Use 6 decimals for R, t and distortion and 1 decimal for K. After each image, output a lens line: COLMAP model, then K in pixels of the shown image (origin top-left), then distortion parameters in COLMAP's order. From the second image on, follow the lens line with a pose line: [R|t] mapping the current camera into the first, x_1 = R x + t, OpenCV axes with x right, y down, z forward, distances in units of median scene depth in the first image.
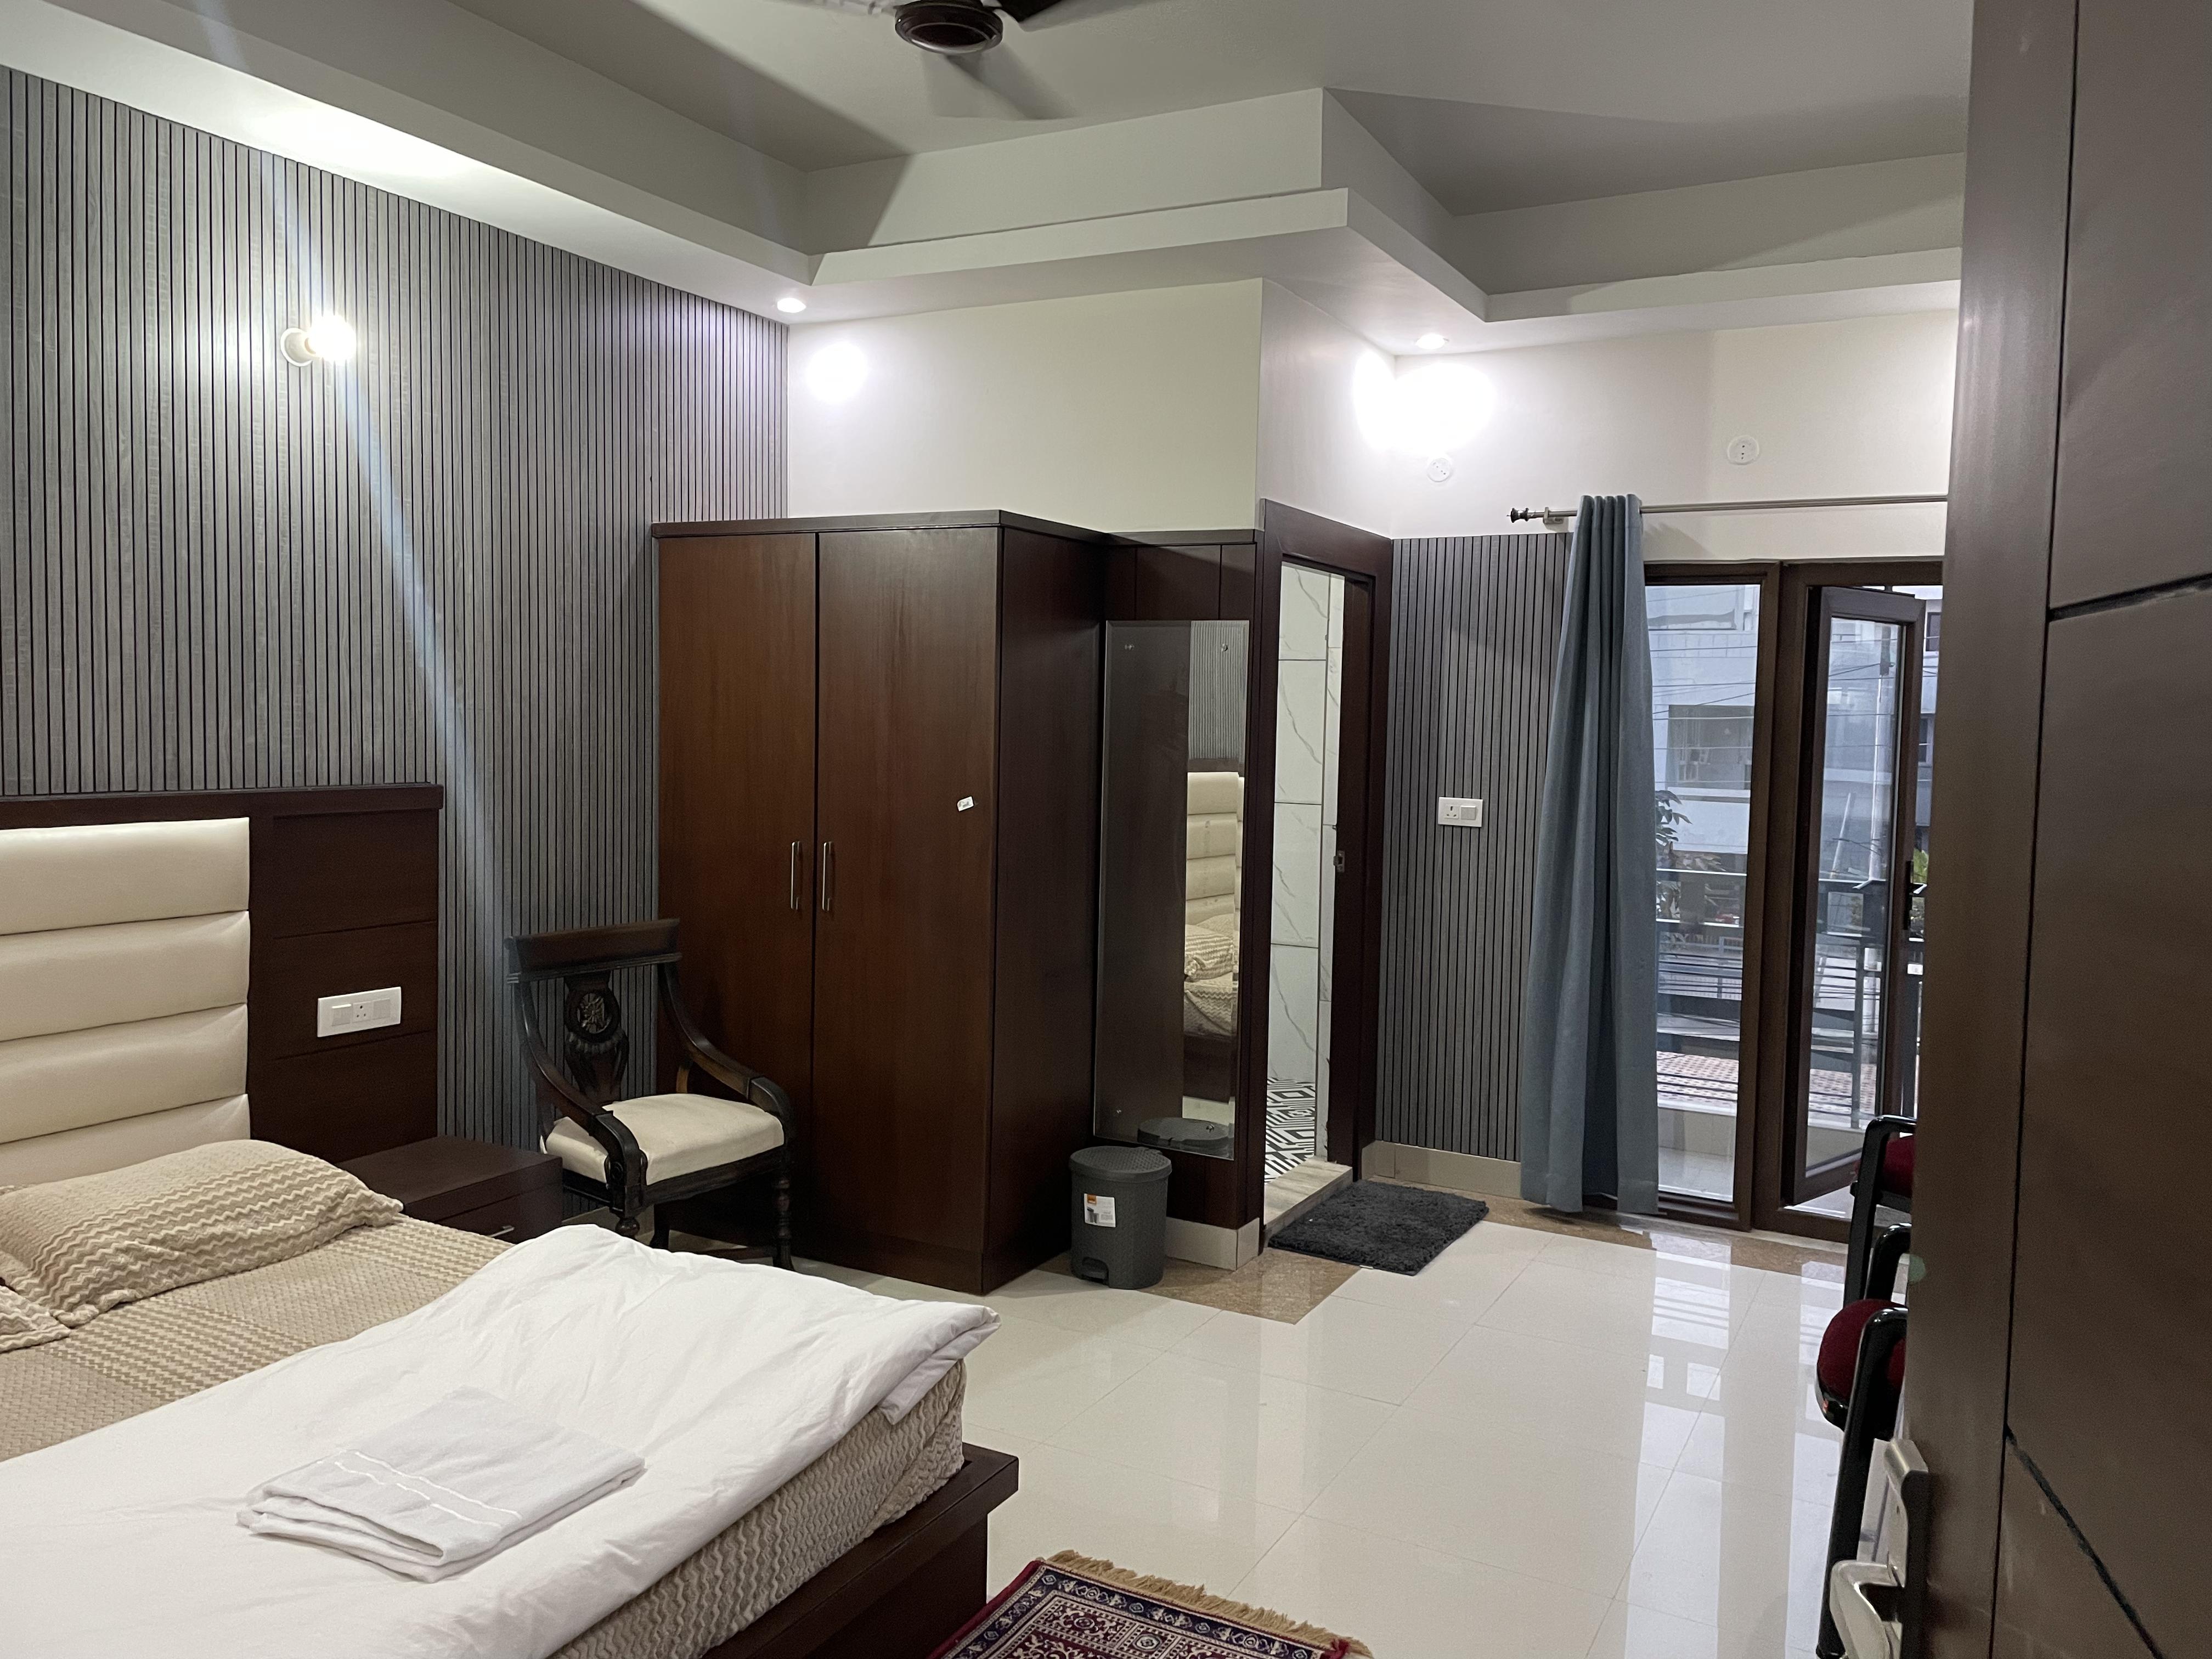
lens RADIAL K [[1653.8, 0, 1126.1], [0, 1653.8, 809.7], [0, 0, 1]] dist [0.105589, -0.129673]
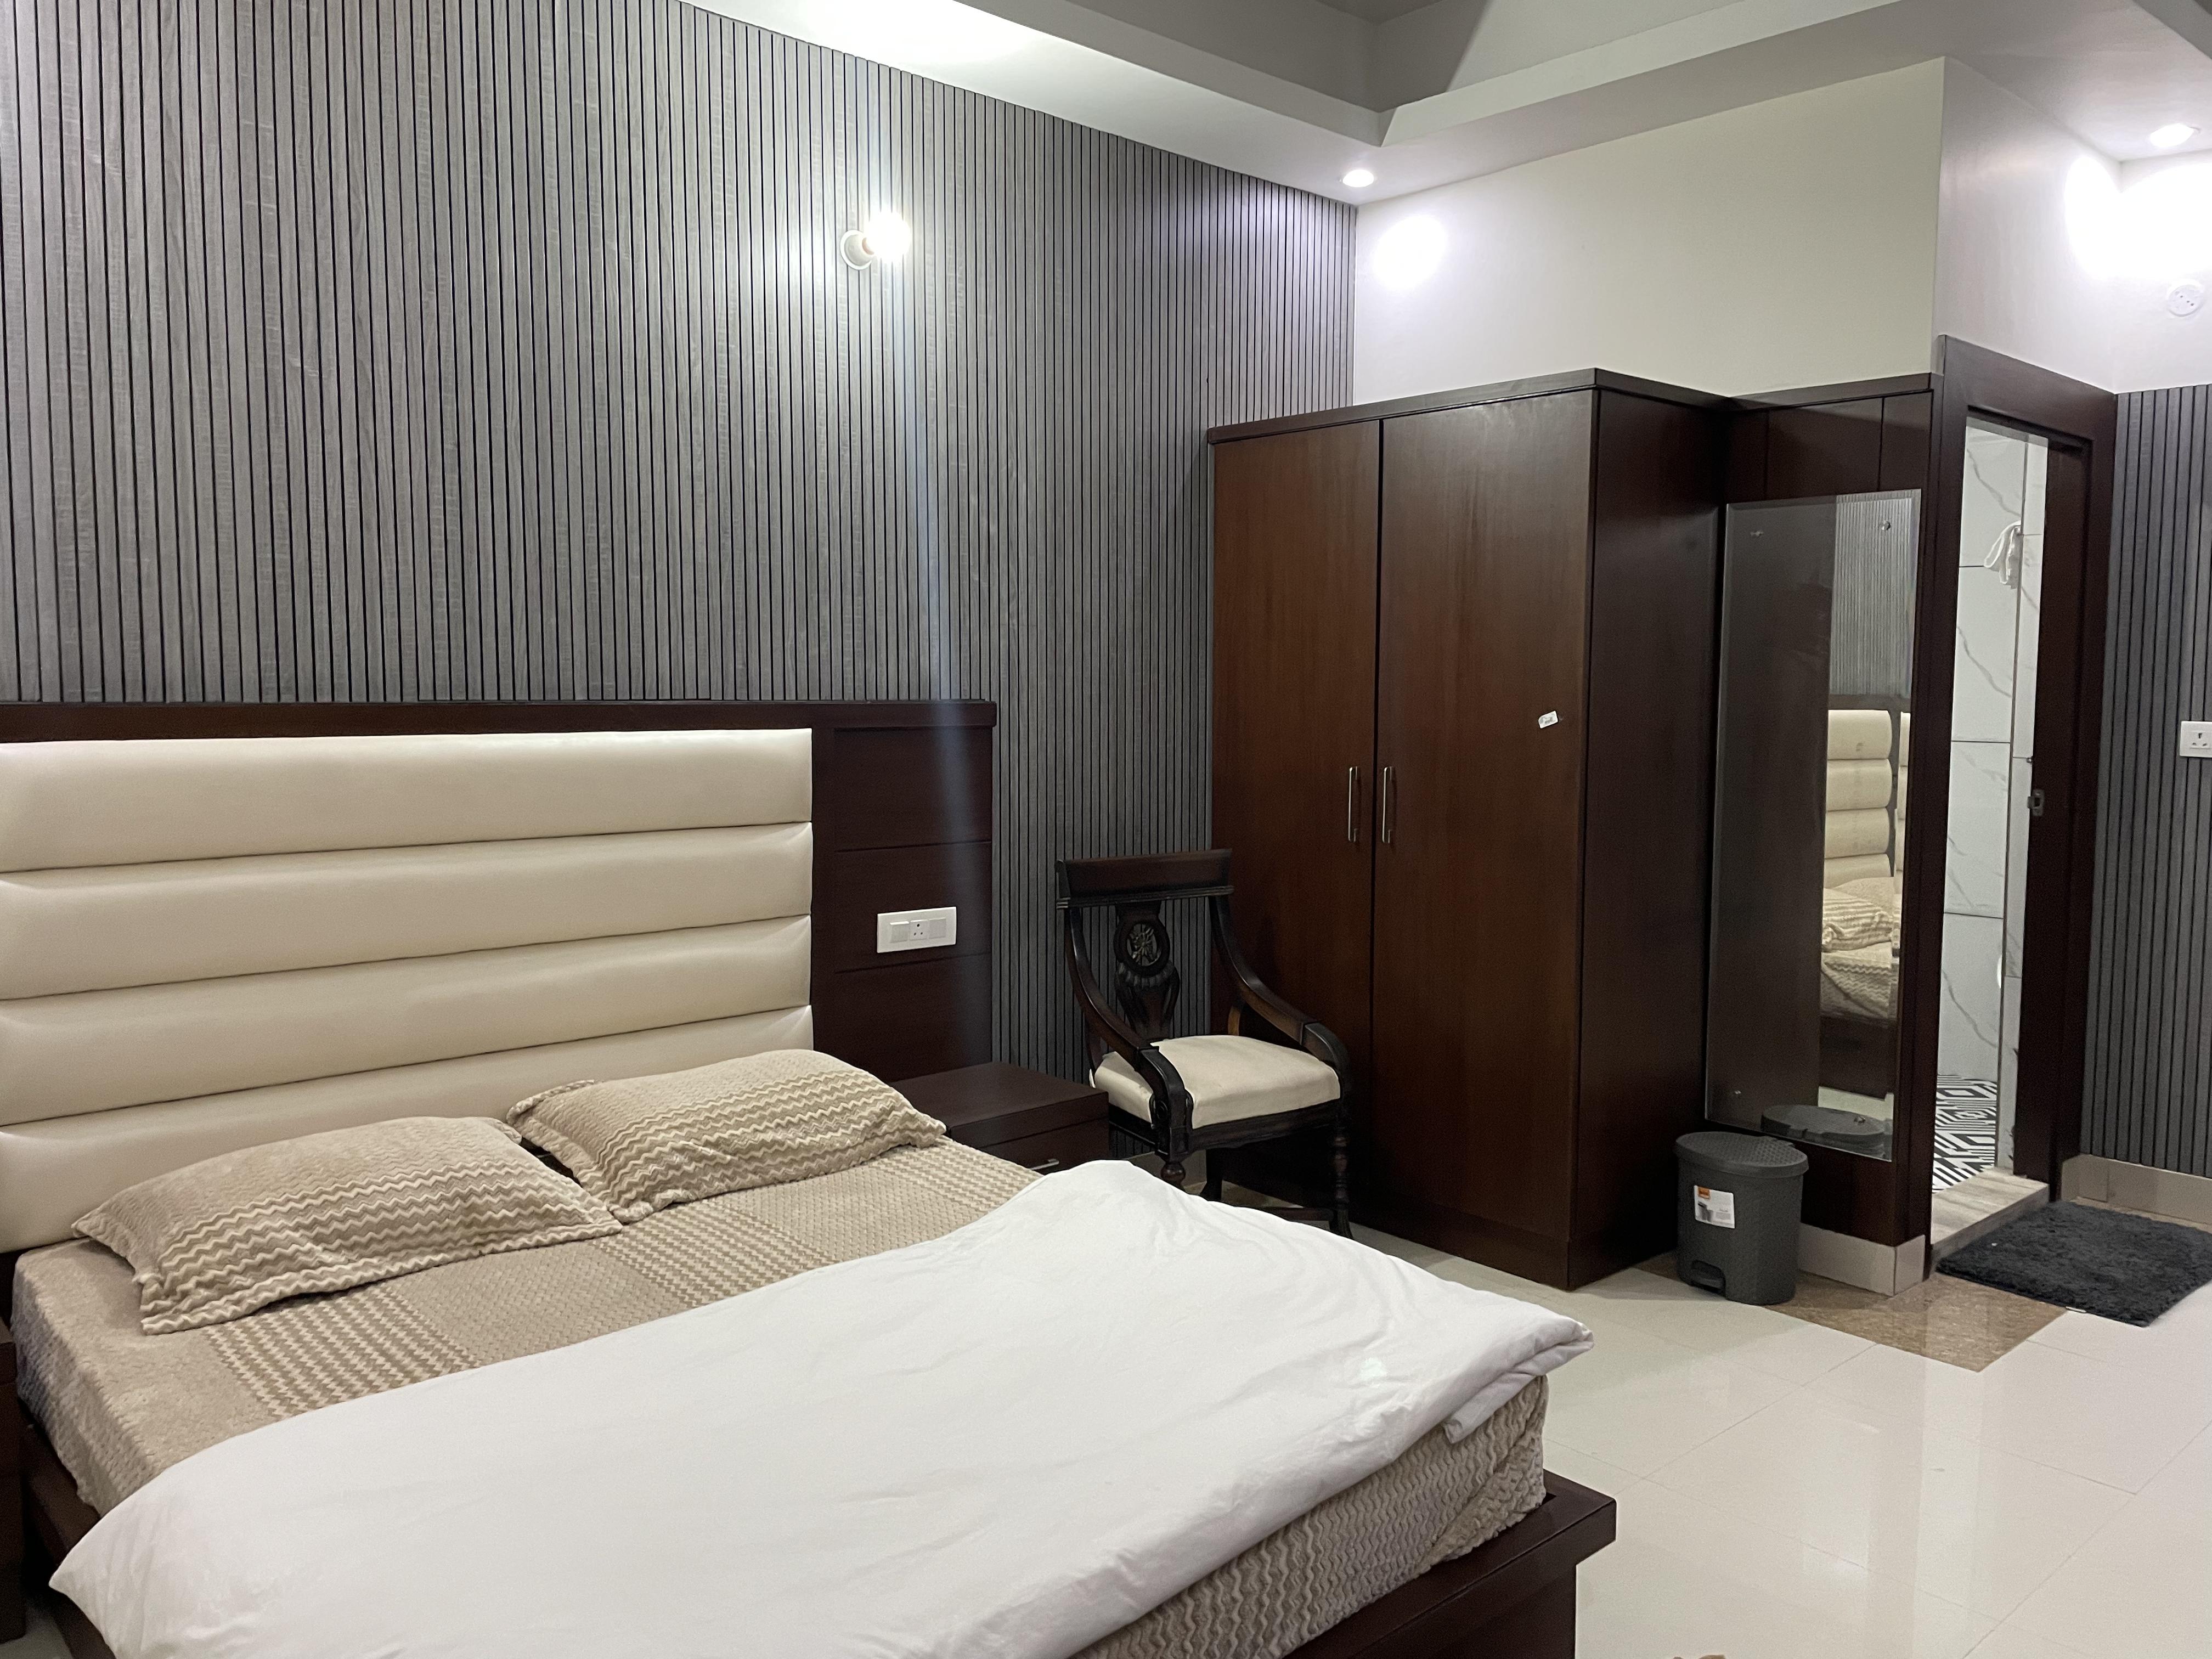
lens RADIAL K [[1653.8, 0, 1126.1], [0, 1653.8, 809.7], [0, 0, 1]] dist [0.105589, -0.129673]
pose [[0.940078, 0.007158, -0.340884, -0.008842], [-0.002174, 0.999885, 0.015001, 0.032472], [0.340952, -0.013361, 0.939986, 0.120538]]
